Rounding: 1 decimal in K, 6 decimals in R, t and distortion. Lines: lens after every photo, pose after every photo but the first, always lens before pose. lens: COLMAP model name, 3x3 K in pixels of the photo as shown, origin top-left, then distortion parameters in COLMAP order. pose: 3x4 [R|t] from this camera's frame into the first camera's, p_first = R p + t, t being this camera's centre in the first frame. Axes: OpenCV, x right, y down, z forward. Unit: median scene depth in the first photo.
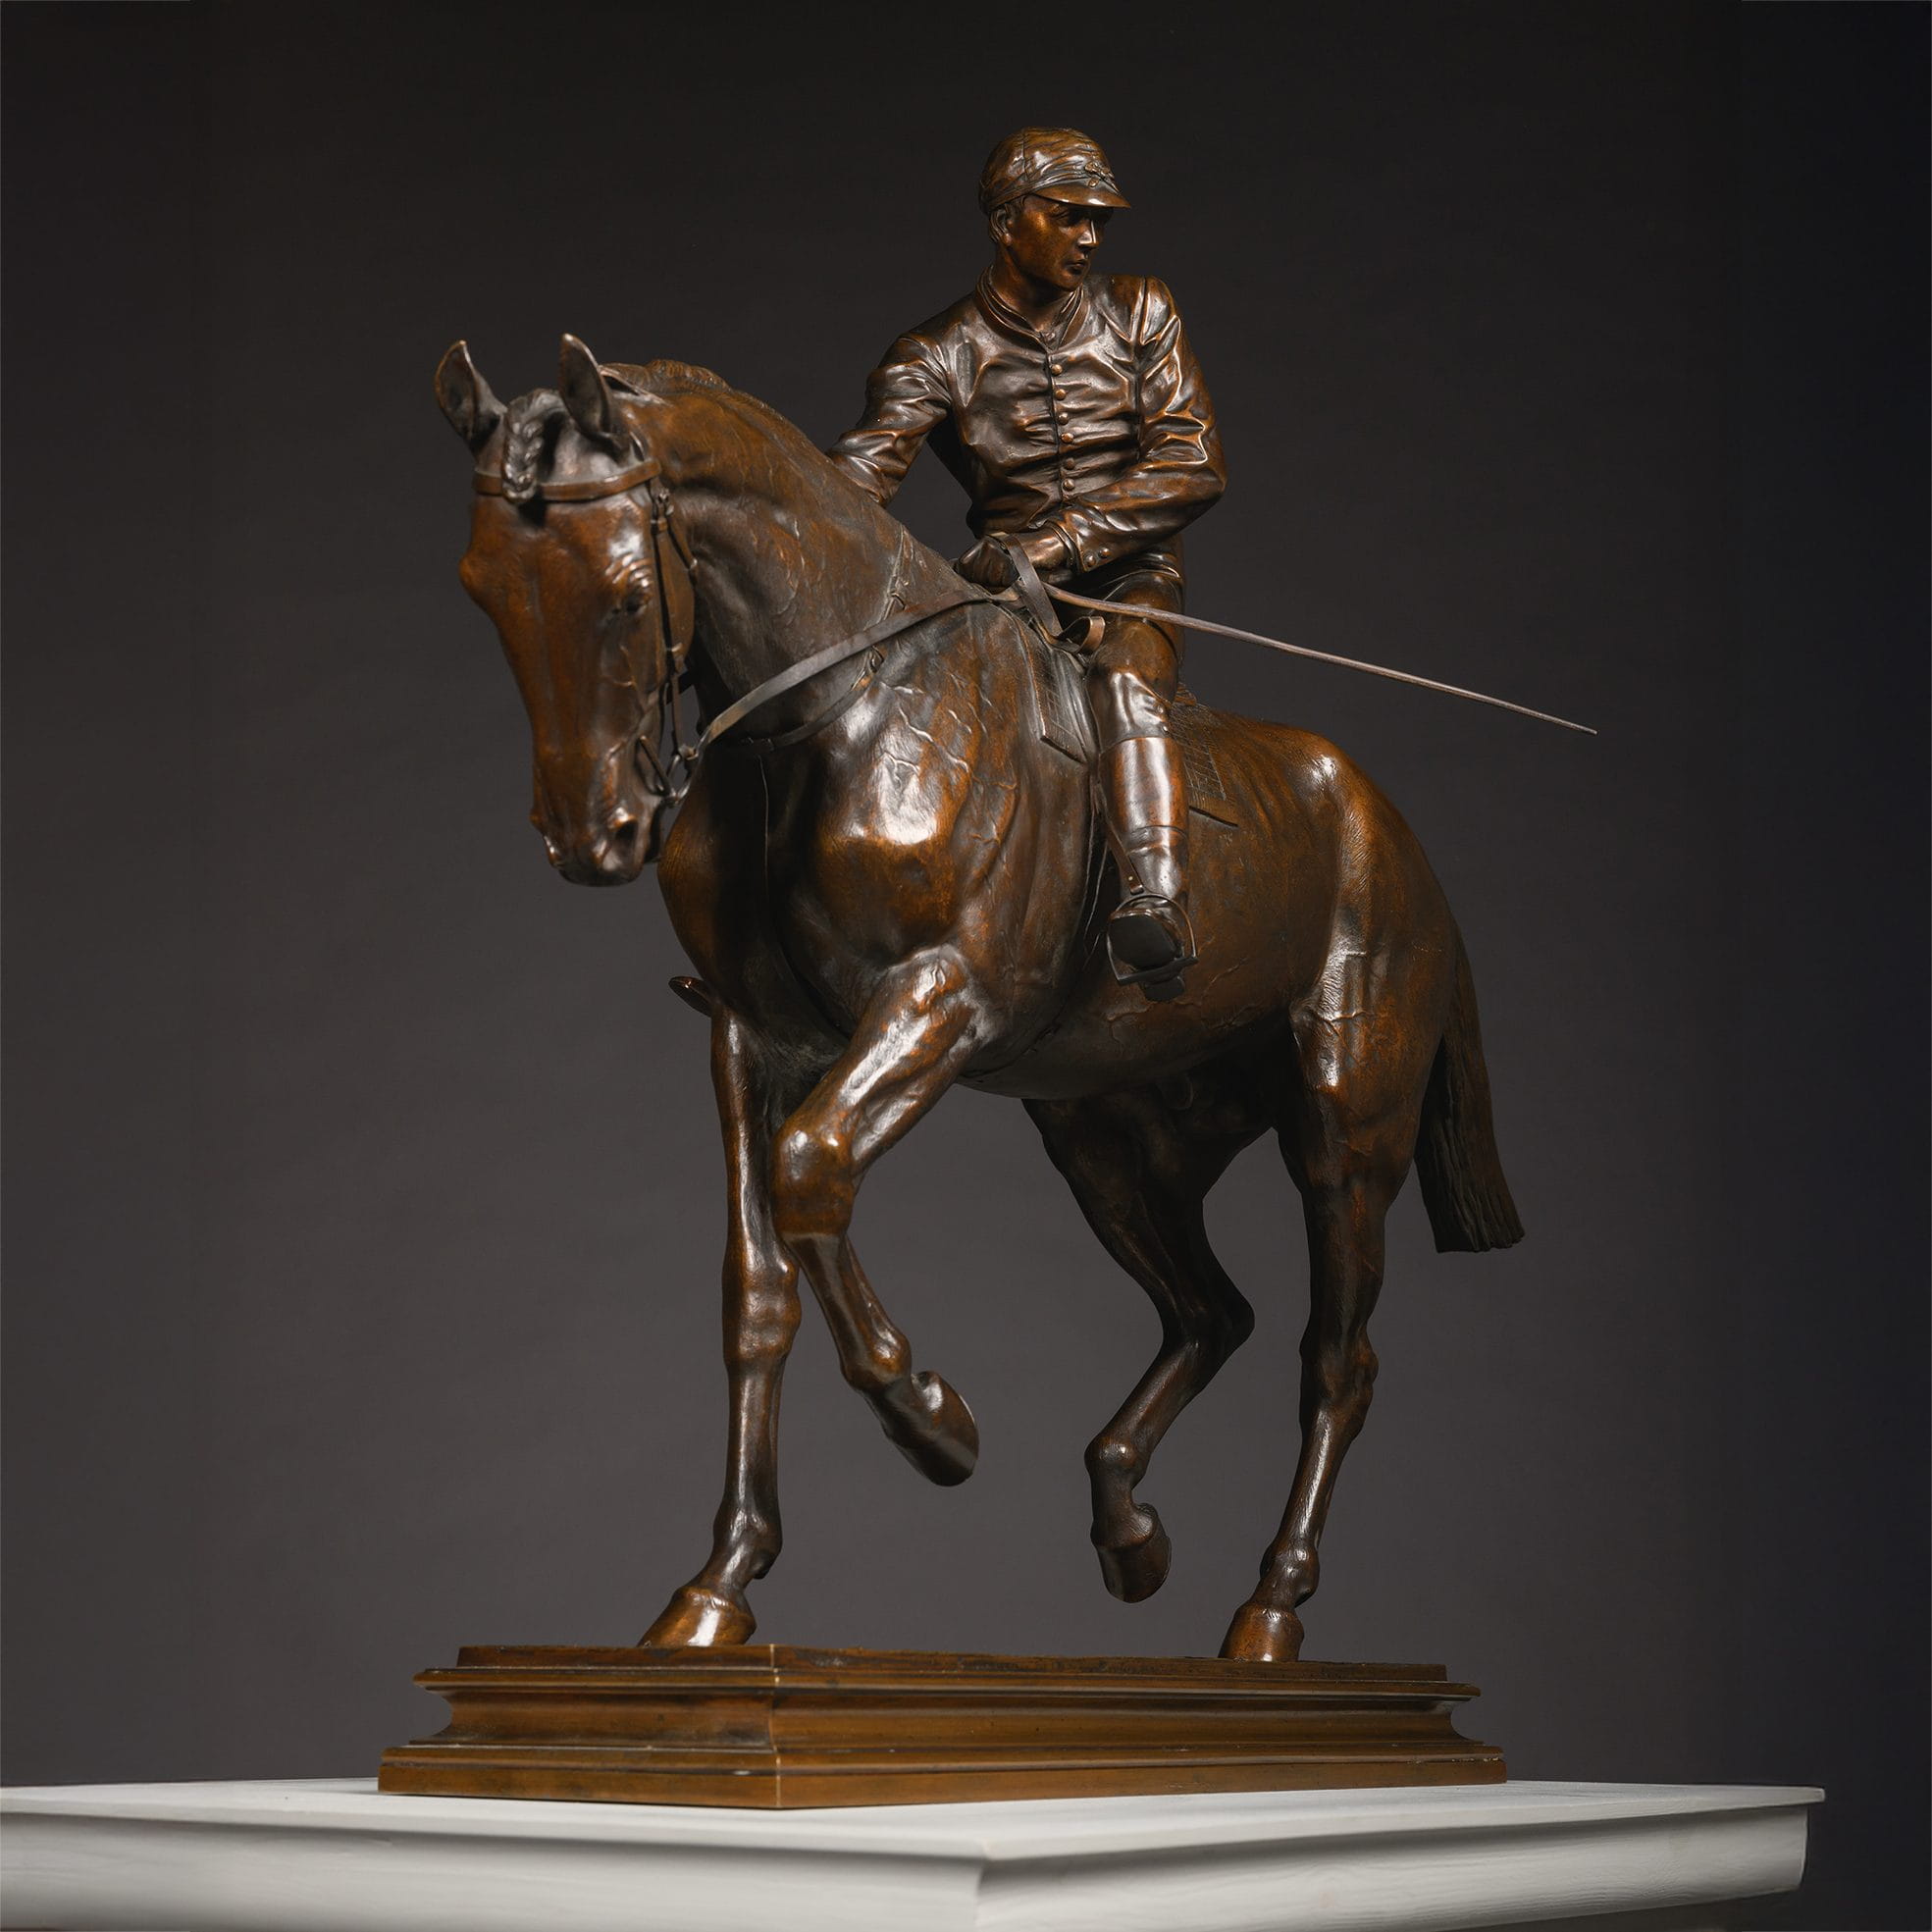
lens RADIAL K [[3856.9, 0, 966.0], [0, 3856.9, 966.0], [0, 0, 1]] dist [-0.023510, -0.190258]
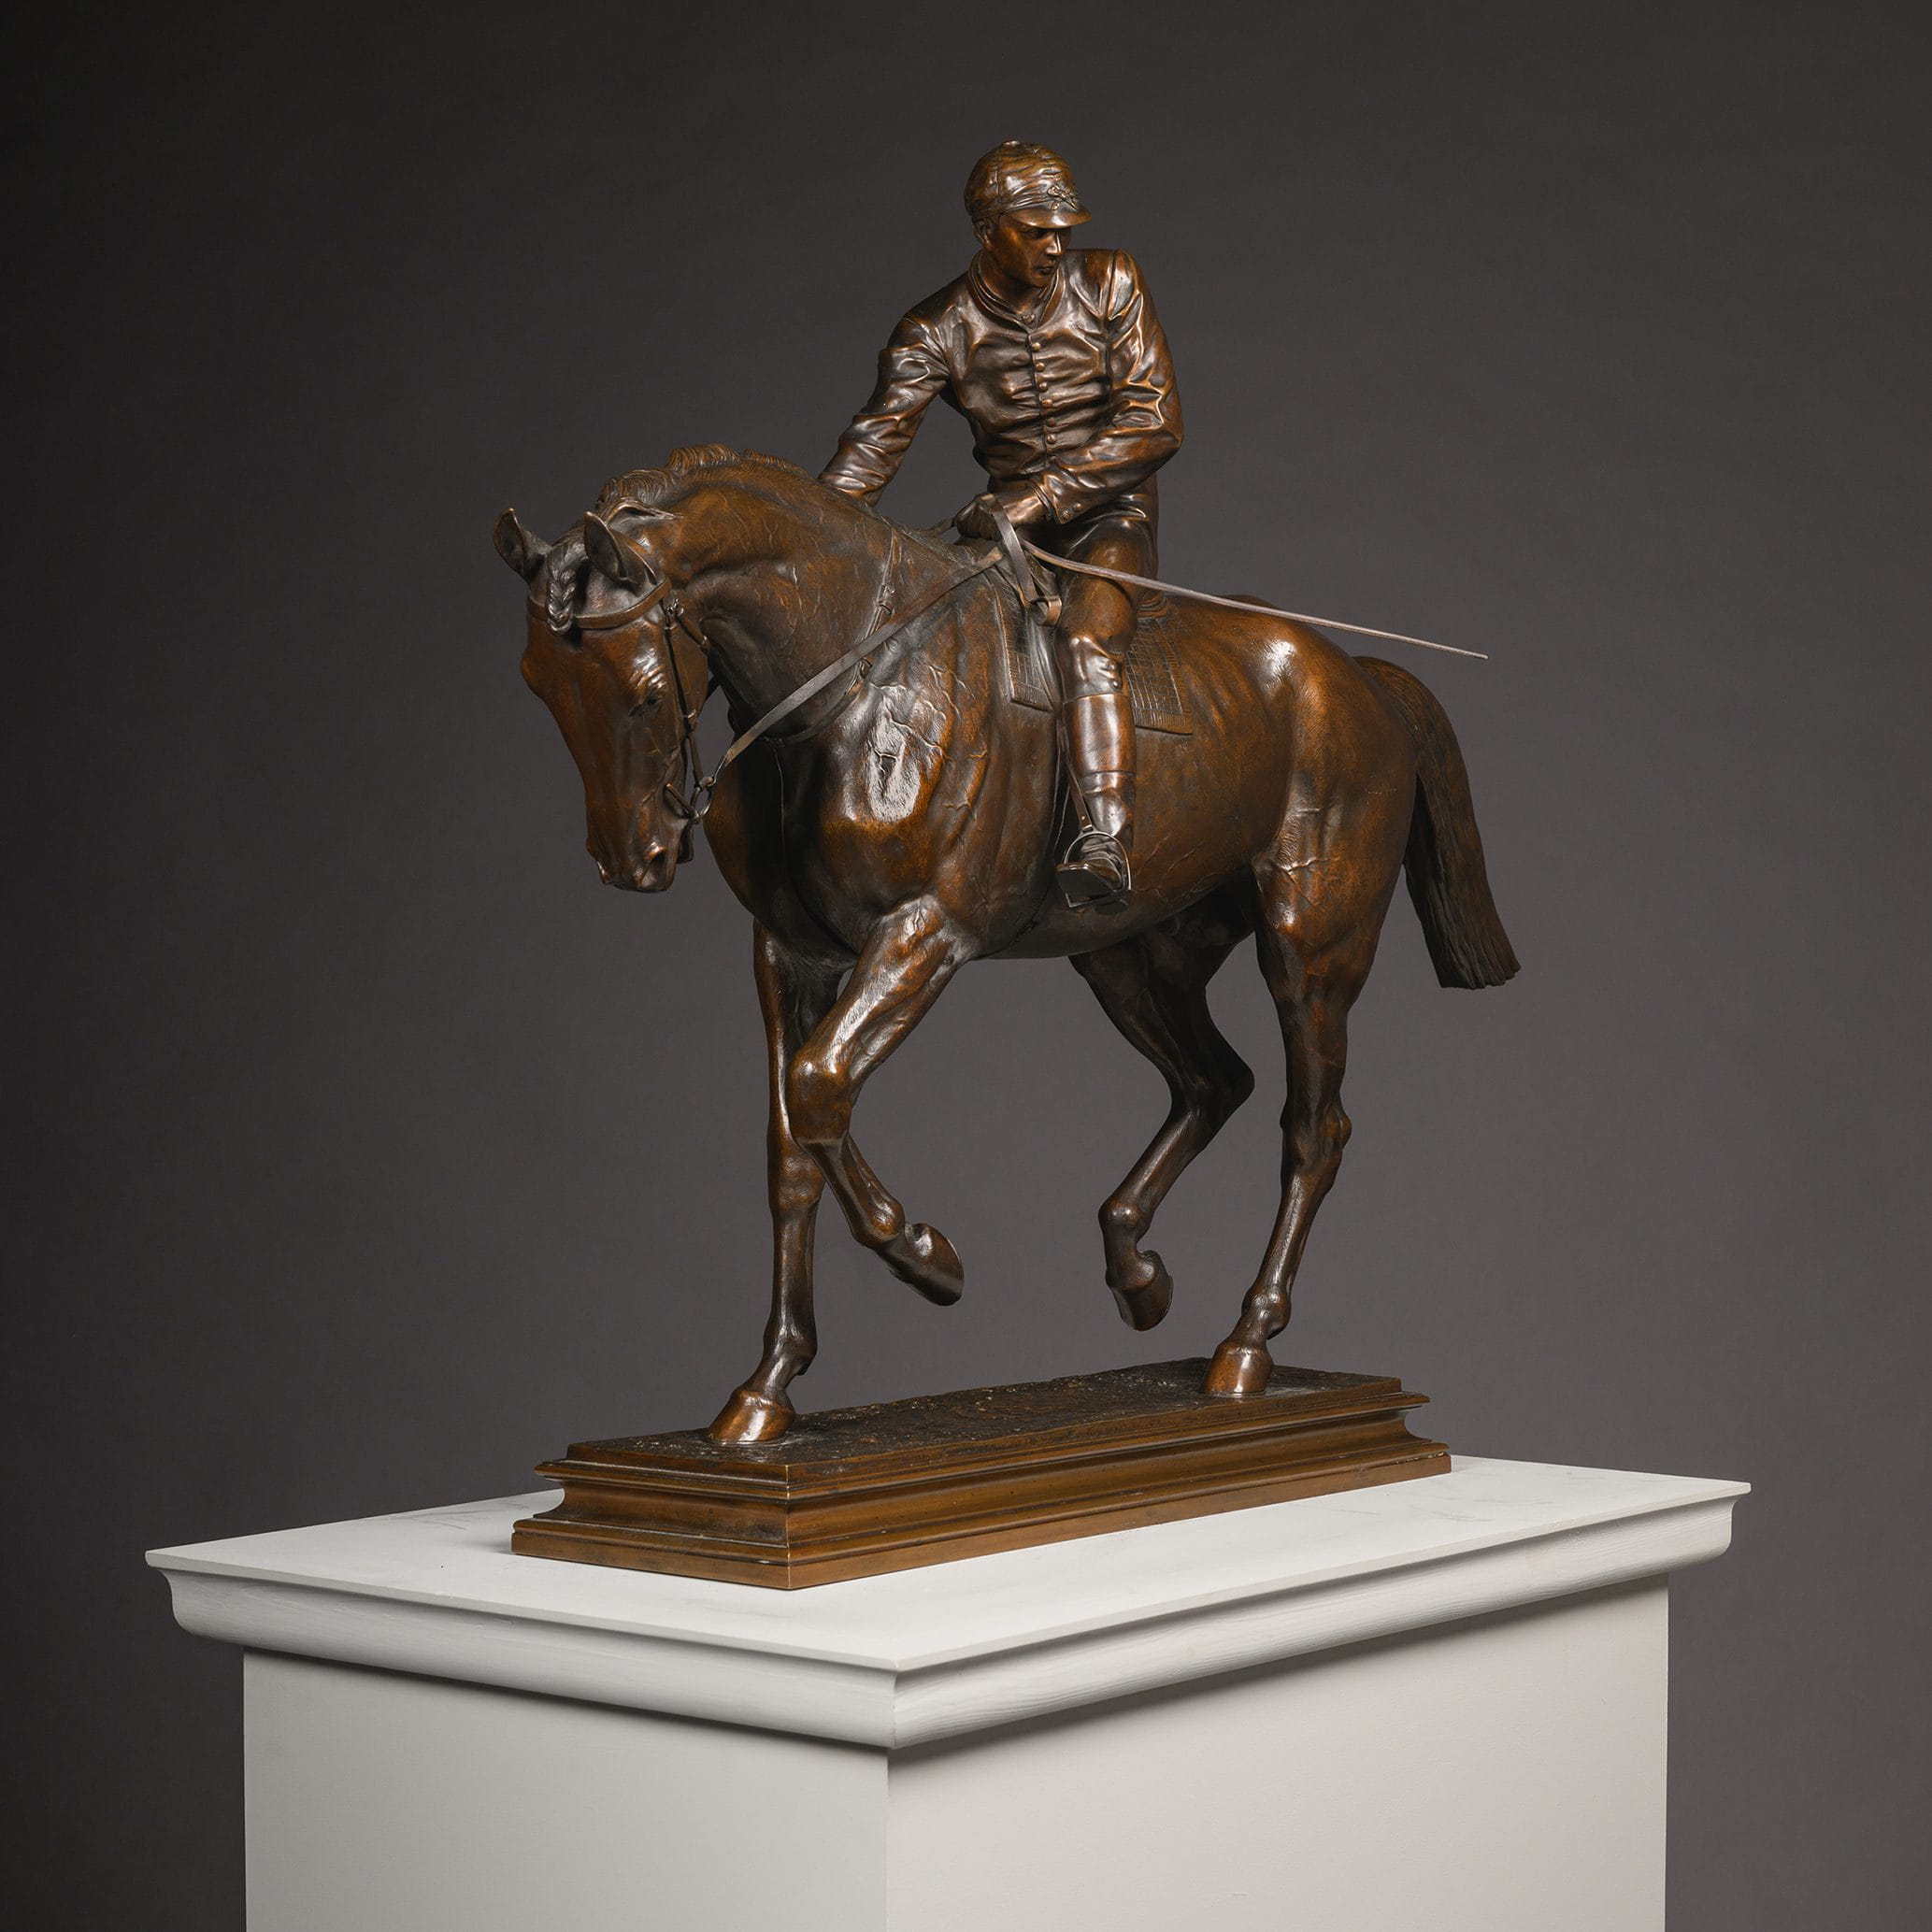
lens RADIAL K [[4919.7, 0, 966.6], [0, 4919.7, 1065.1], [0, 0, 1]] dist [-0.014730, -0.099330]
pose [[0.995325, -0.009880, -0.096070, 0.153077], [0.031342, 0.973957, 0.224557, -0.295136], [0.091350, -0.226518, 0.969714, -0.543307]]
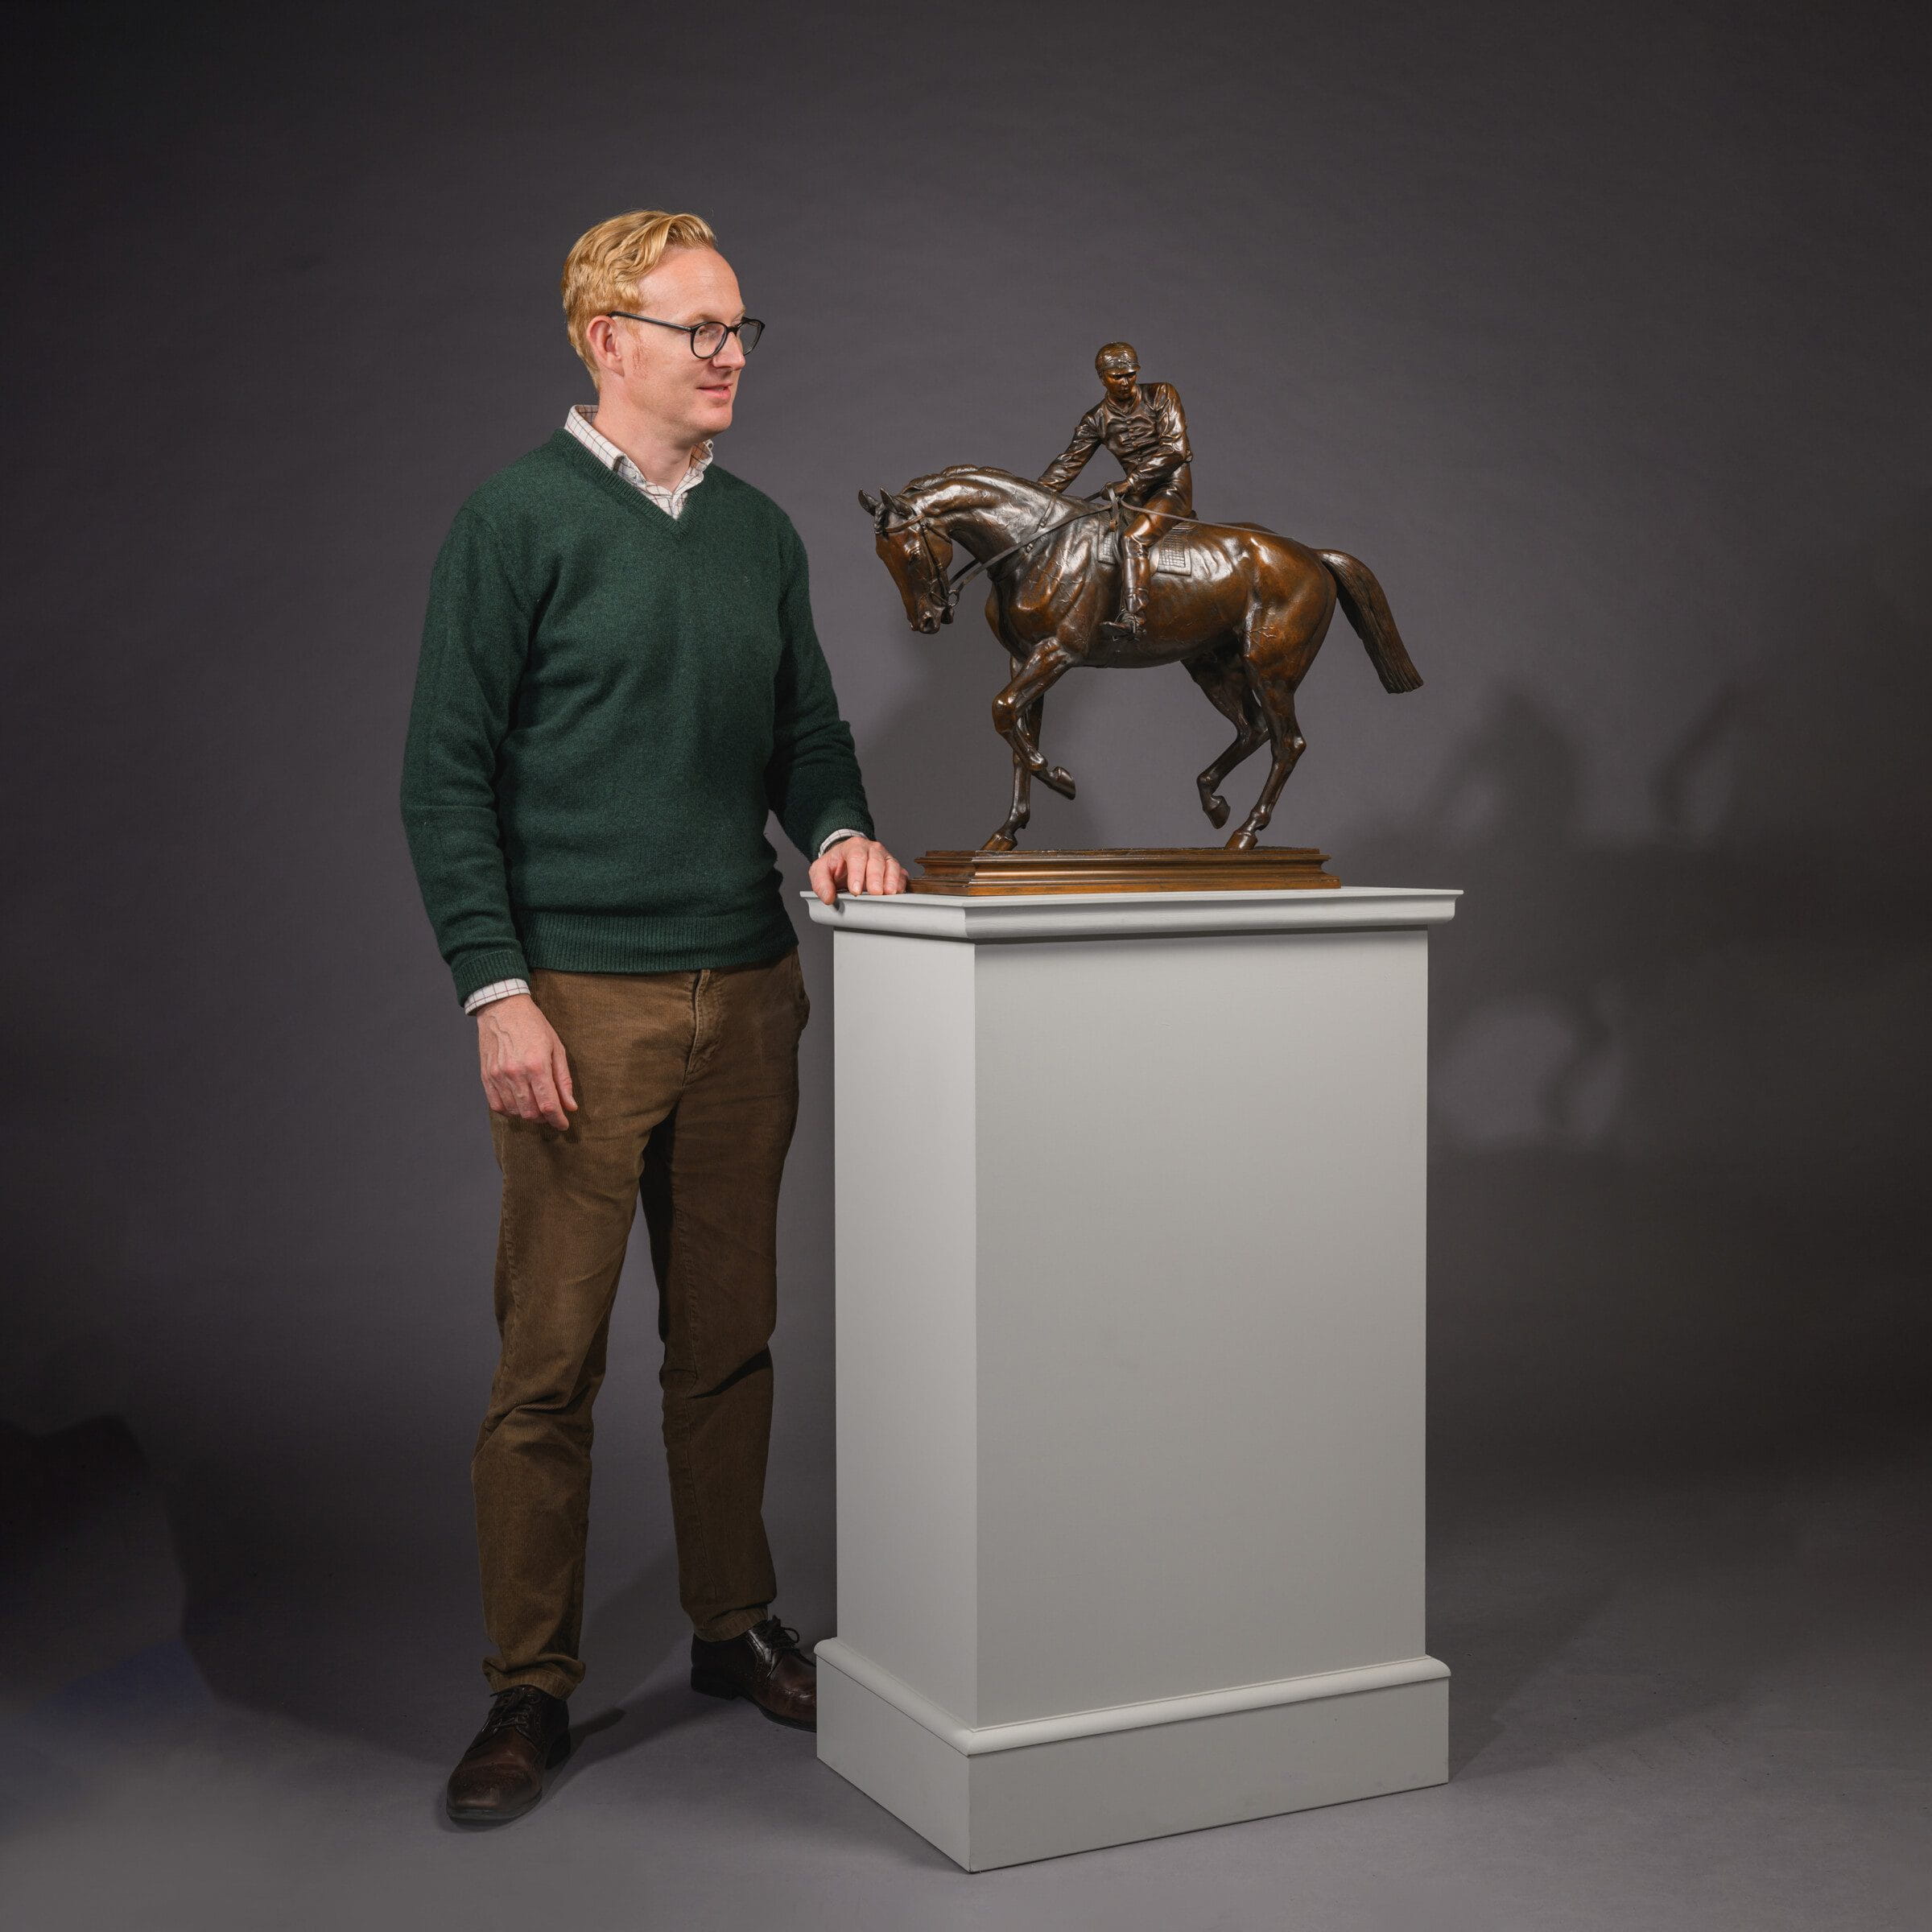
lens RADIAL K [[2865.7, 0, 963.1], [0, 2865.7, 937.3], [0, 0, 1]] dist [-0.013324, -0.014738]
pose [[0.871893, 0.002858, -0.489689, 1.049737], [0.105489, 0.975409, 0.193516, -0.220269], [0.478200, -0.220382, 0.850151, -1.082574]]
